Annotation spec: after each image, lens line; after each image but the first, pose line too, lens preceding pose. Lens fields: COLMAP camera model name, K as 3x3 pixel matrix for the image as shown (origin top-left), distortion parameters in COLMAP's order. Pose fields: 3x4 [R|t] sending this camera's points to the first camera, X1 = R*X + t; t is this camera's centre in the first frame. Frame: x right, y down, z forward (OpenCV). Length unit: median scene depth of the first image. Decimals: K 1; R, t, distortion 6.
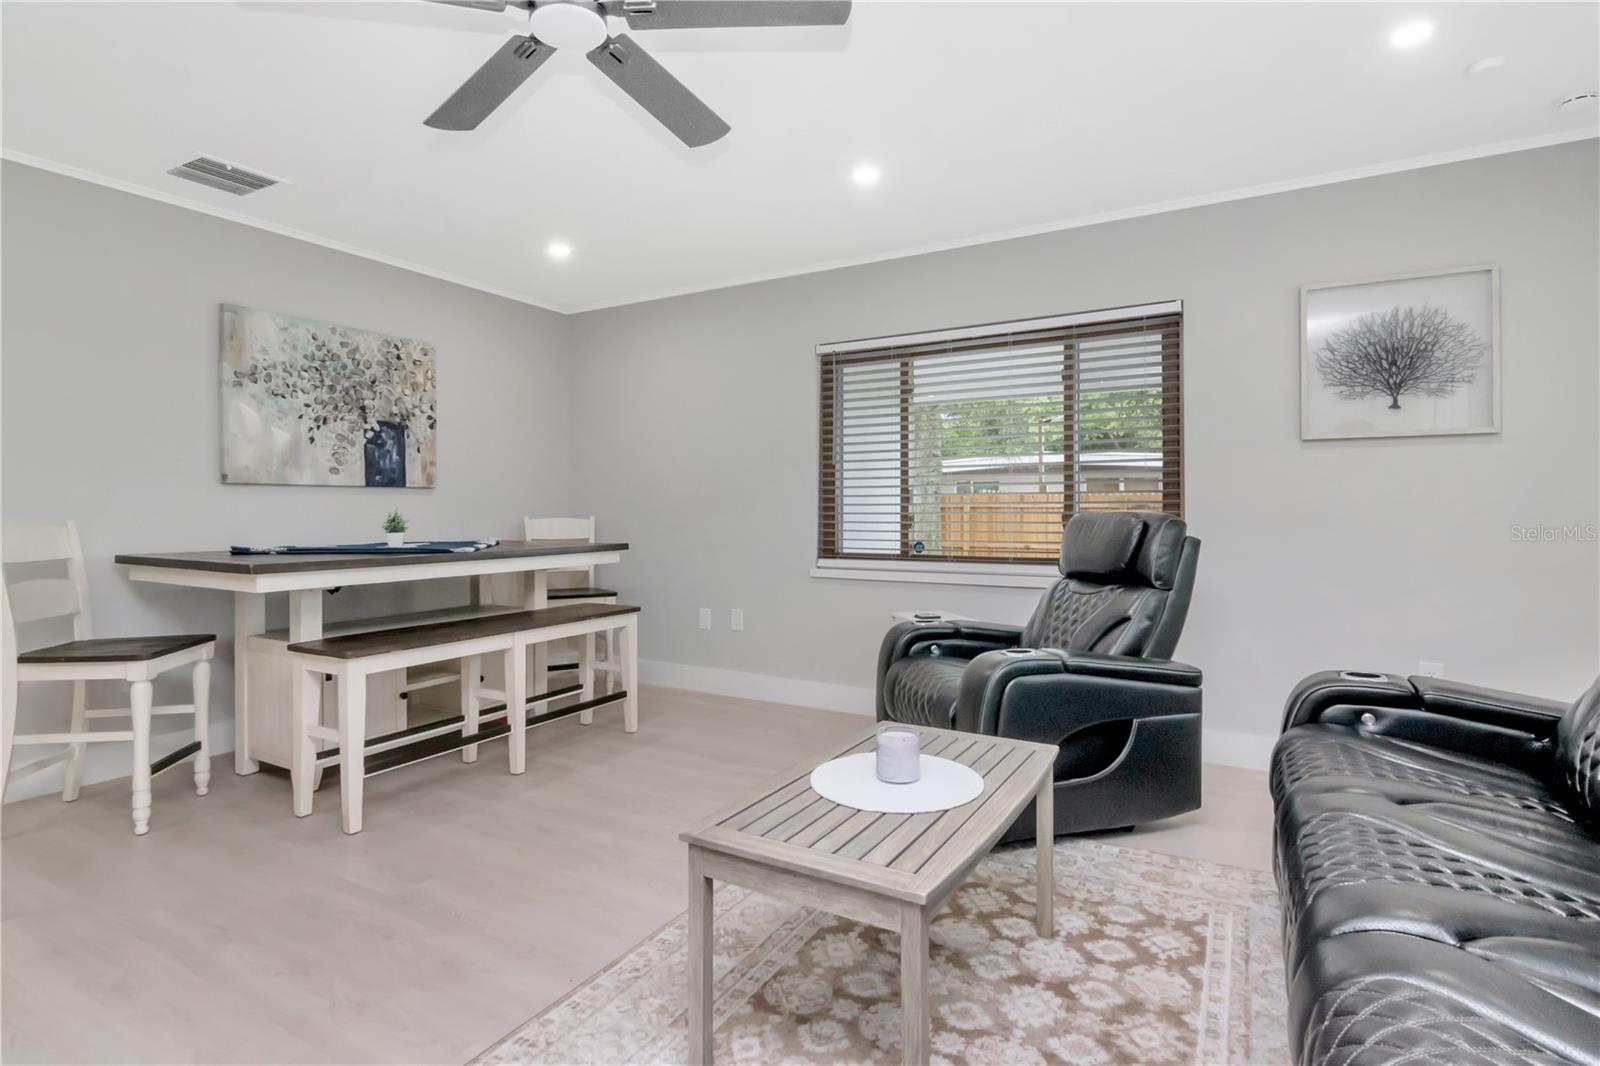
lens RADIAL K [[786.8, 0, 801.9], [0, 786.8, 512.0], [0, 0, 1]] dist [-0.009168, -0.000891]
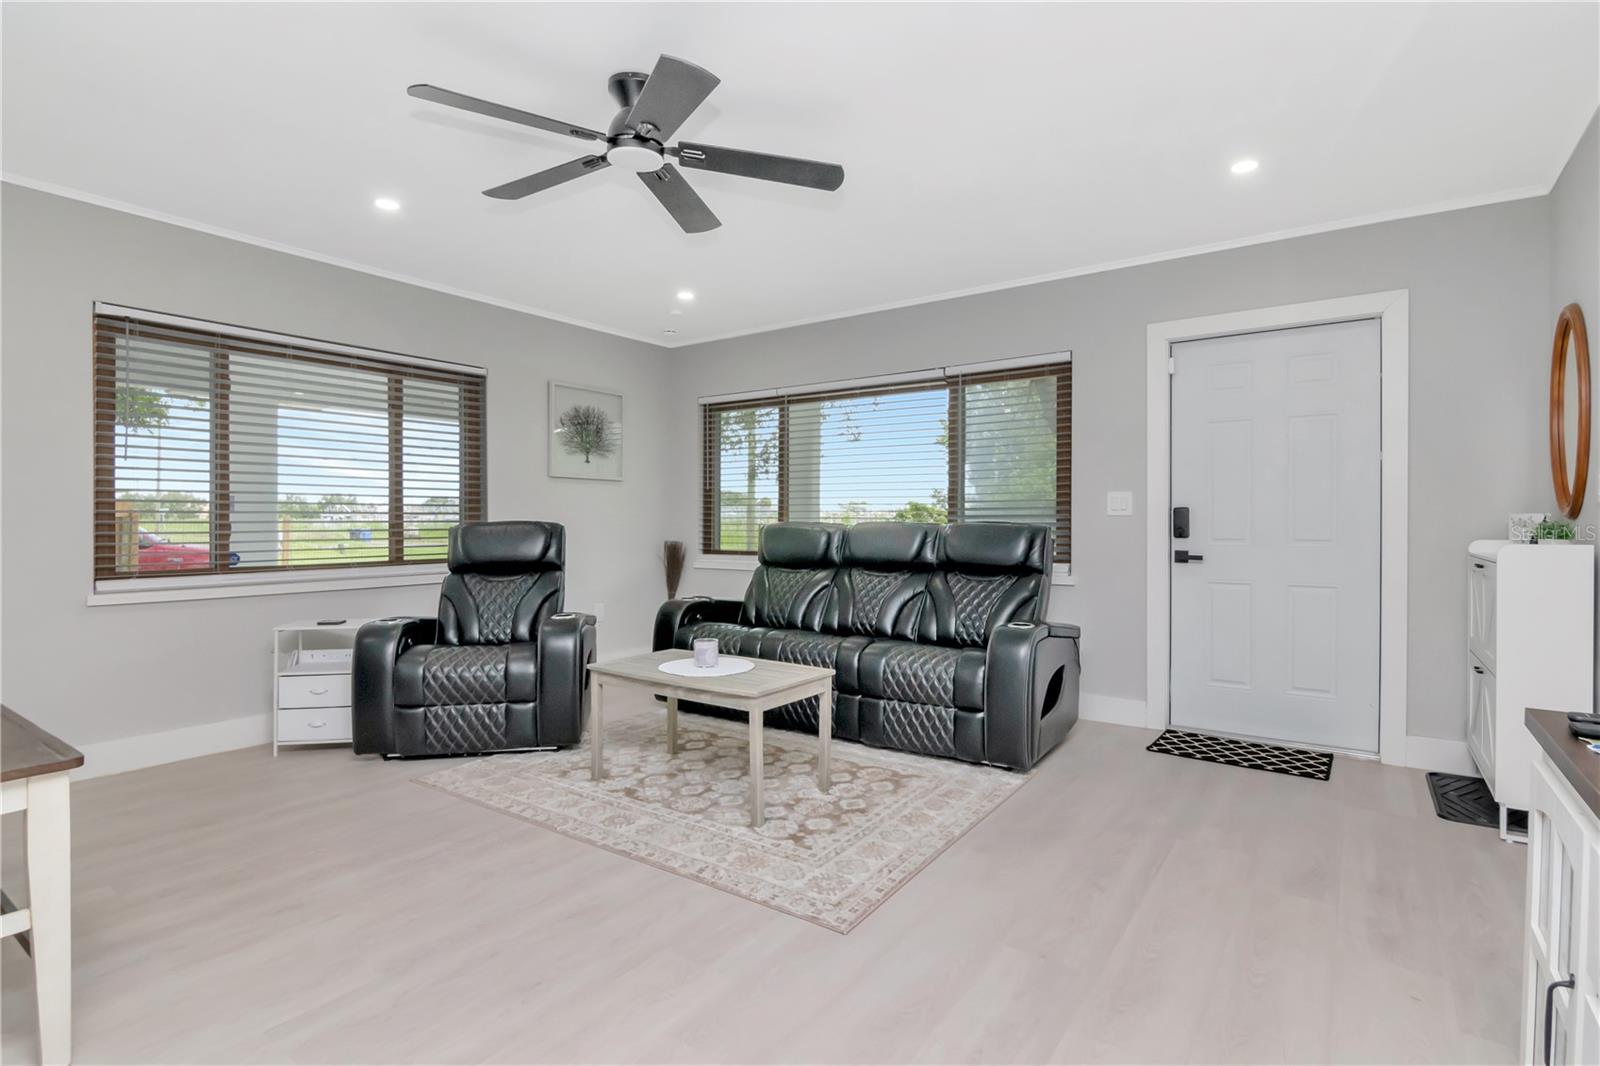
lens RADIAL K [[780.9, 0, 800.0], [0, 780.9, 533.0], [0, 0, 1]] dist [-0.000424, -0.000100]
pose [[0.100307, -0.013307, 0.994868, -0.796310], [0.001057, 0.999911, 0.013267, 0.003268], [-0.994956, -0.000279, 0.100312, 0.288343]]
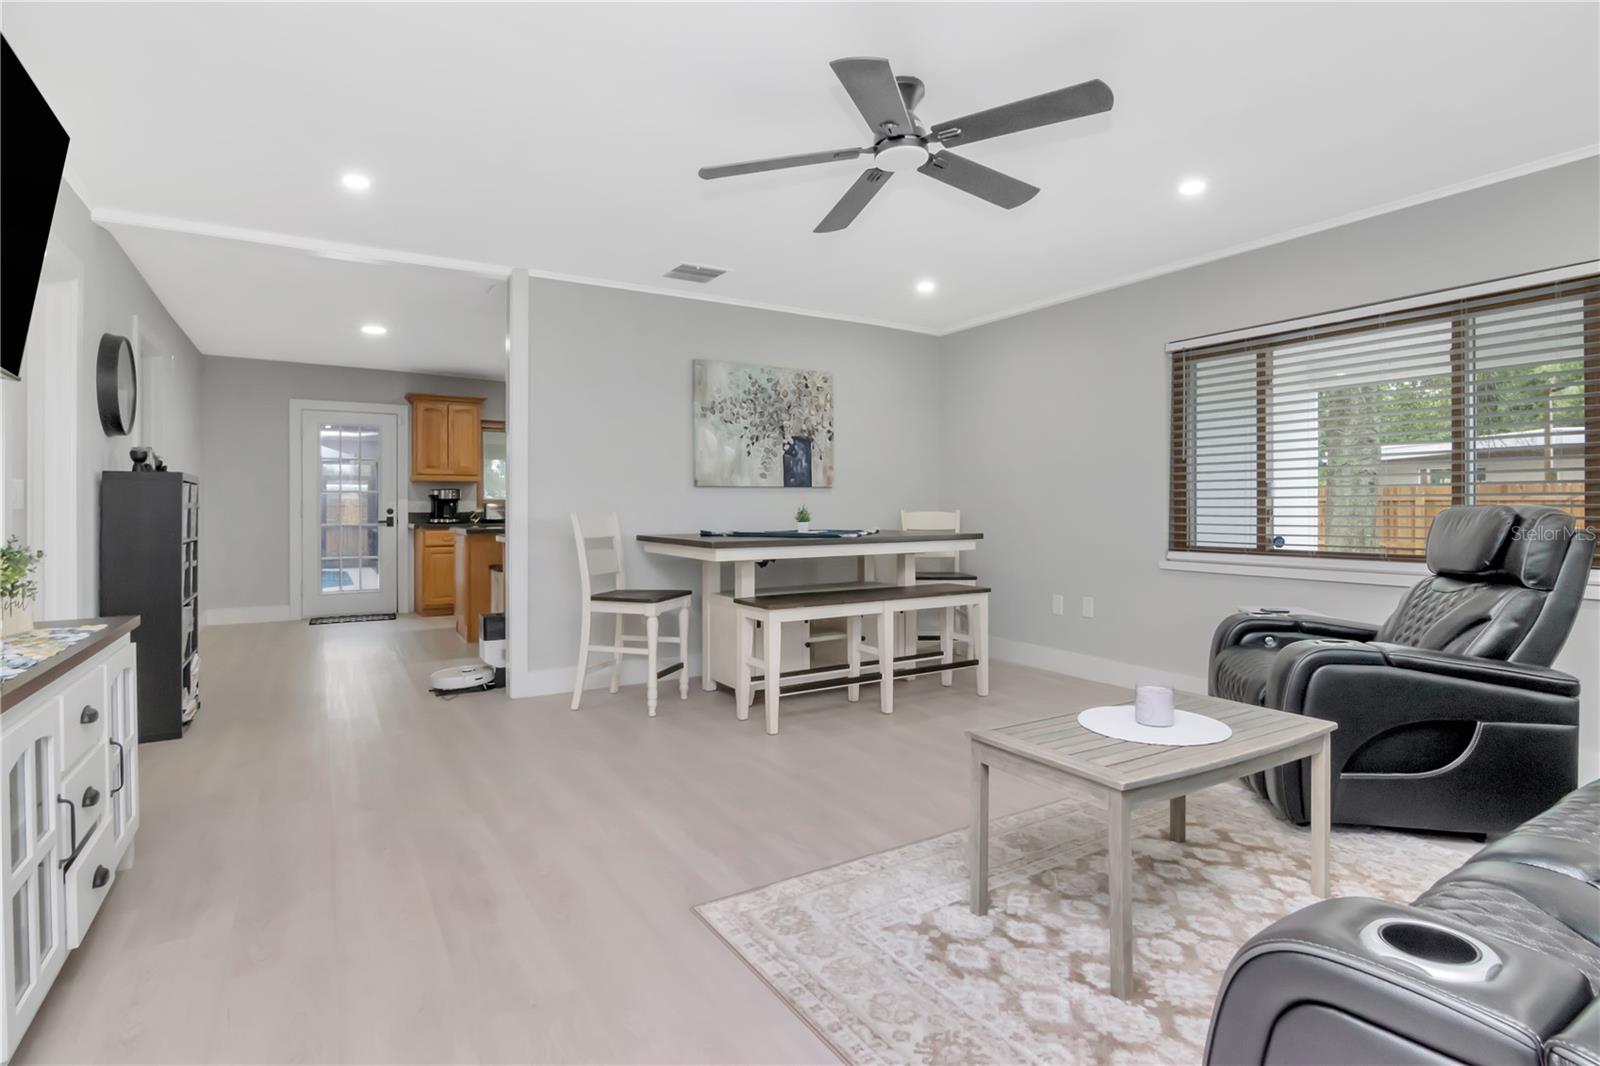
lens RADIAL K [[786.8, 0, 801.9], [0, 786.8, 512.0], [0, 0, 1]] dist [-0.009168, -0.000891]
pose [[0.879762, 0.001935, -0.475411, 0.105222], [0.000995, 0.999982, 0.005910, 0.001676], [0.475414, -0.005673, 0.879744, -0.157660]]
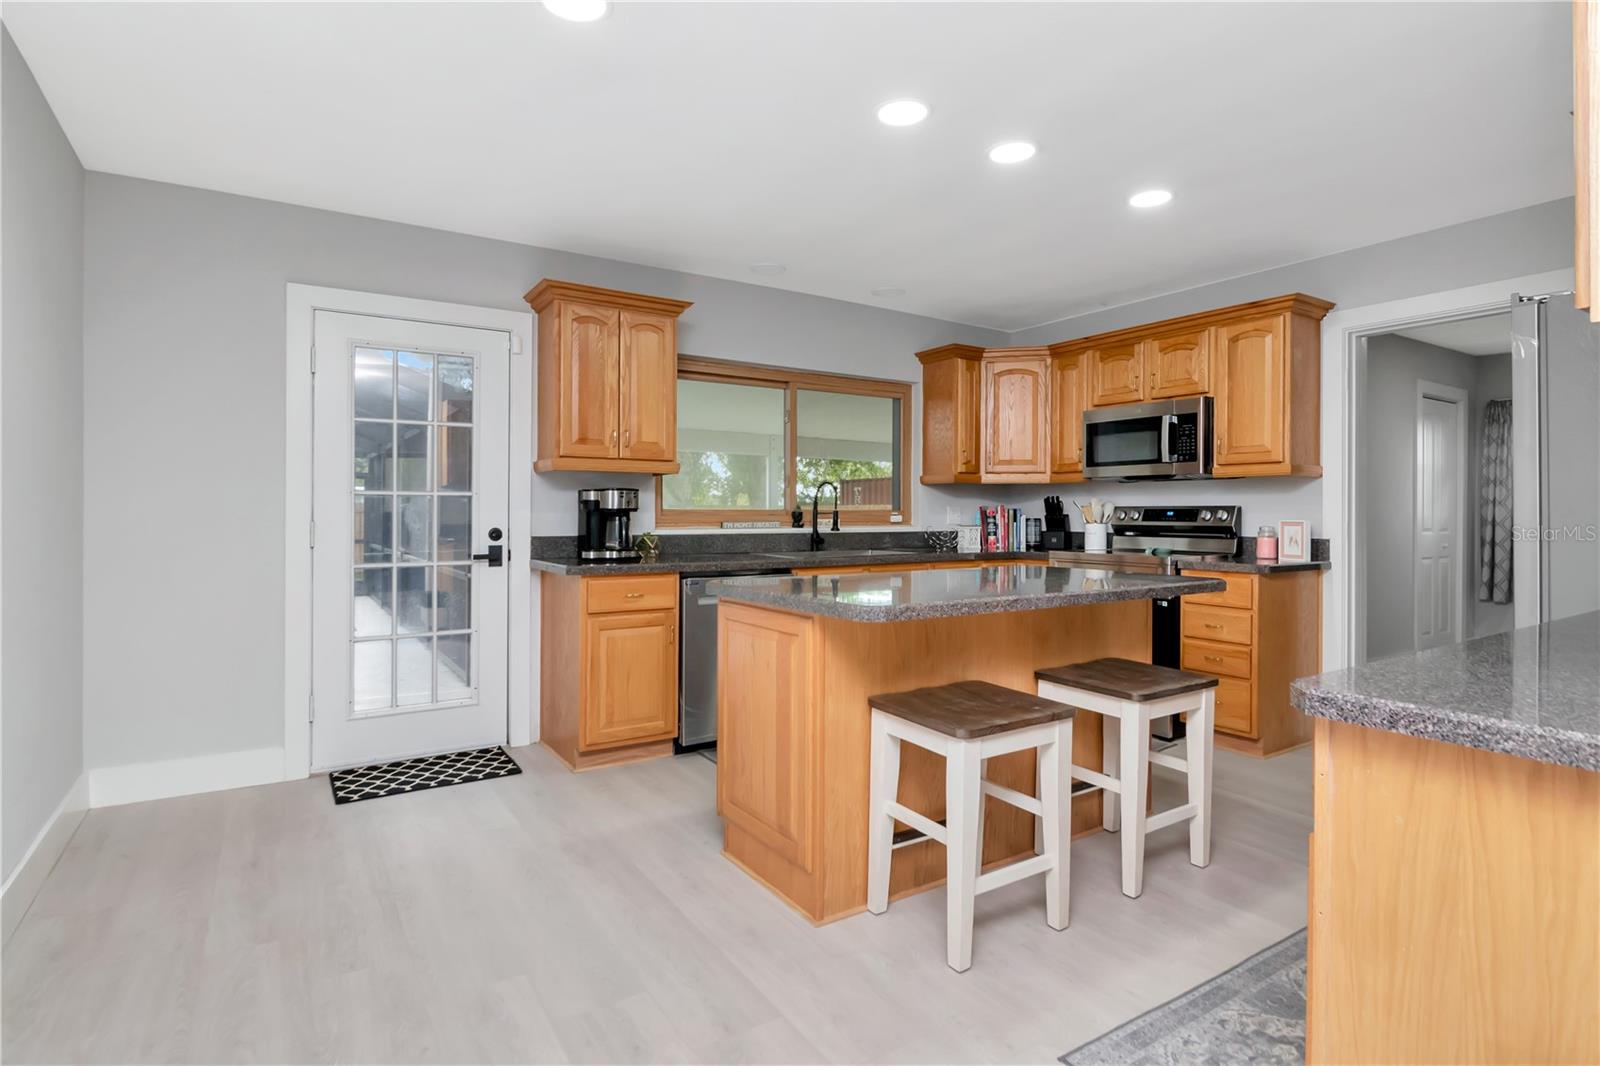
lens RADIAL K [[821.3, 0, 805.8], [0, 821.3, 514.3], [0, 0, 1]] dist [-0.002535, -0.000976]
pose [[0.888224, 0.003300, -0.459399, -1.036035], [-0.002706, 0.999994, 0.001951, -0.017472], [0.459403, -0.000490, 0.888228, 0.420770]]
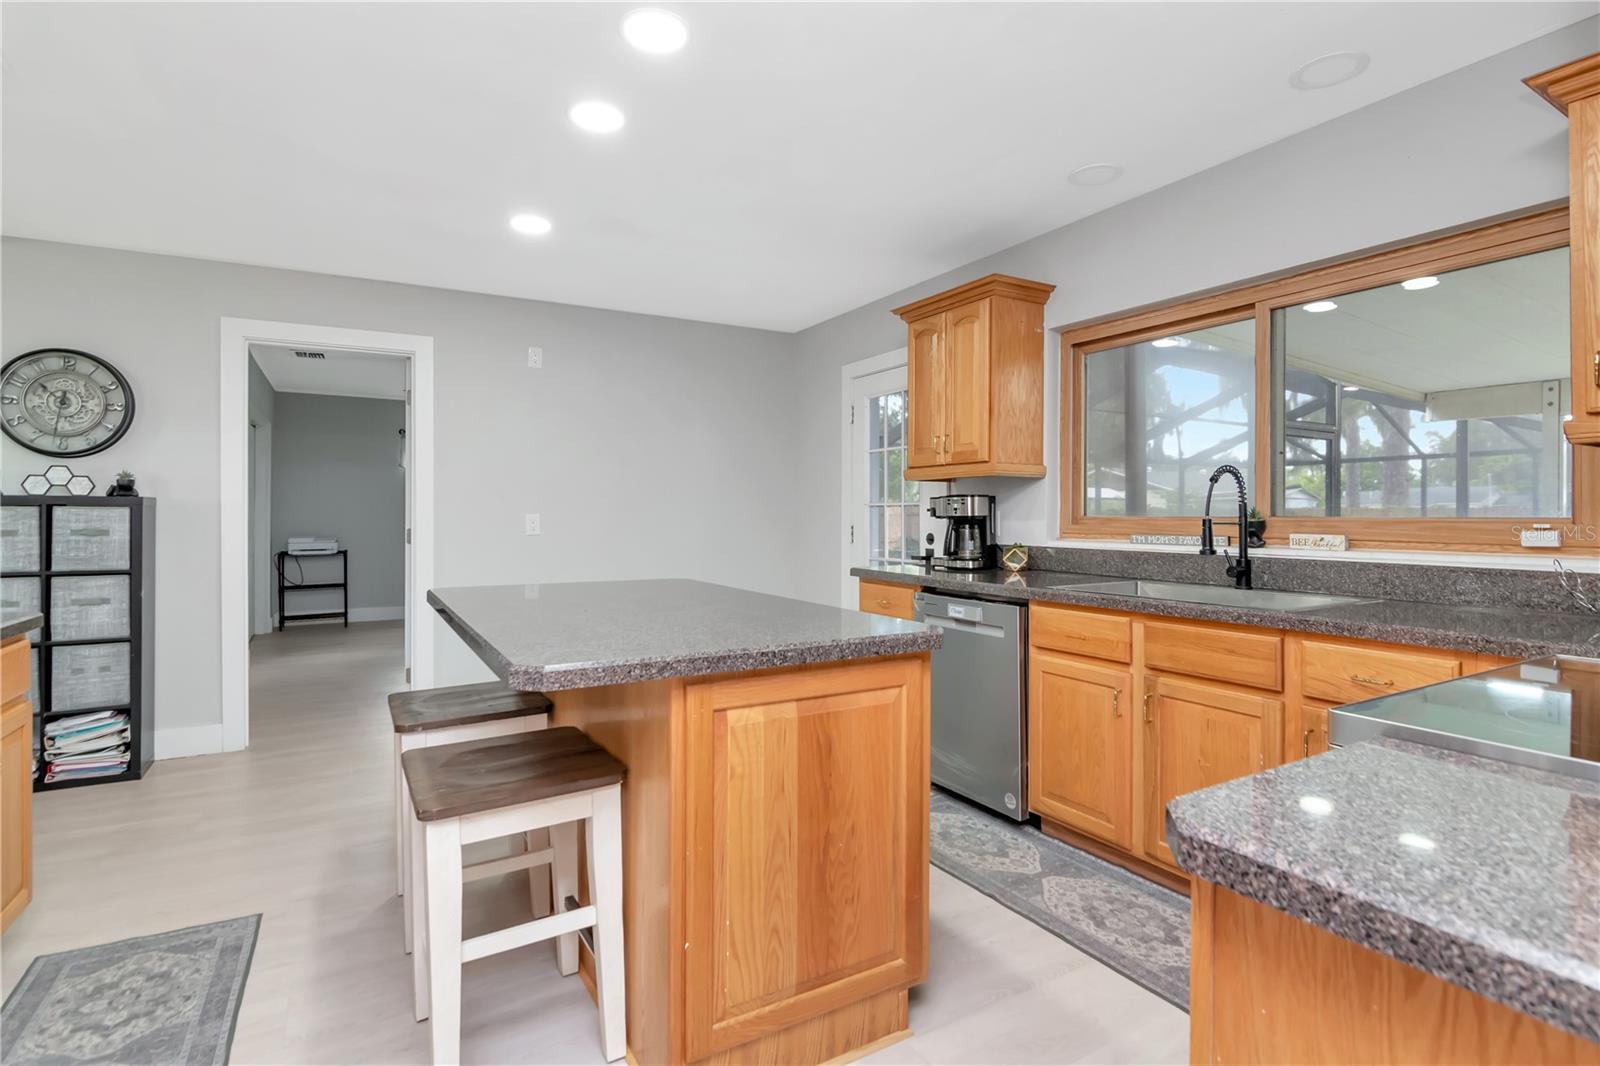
lens RADIAL K [[786.8, 0, 801.9], [0, 786.8, 512.0], [0, 0, 1]] dist [-0.009168, -0.000891]
pose [[-0.499562, -0.002986, -0.866273, -0.798314], [-0.001896, 0.999995, -0.002354, -0.024623], [0.866276, 0.000467, -0.499565, 1.581039]]
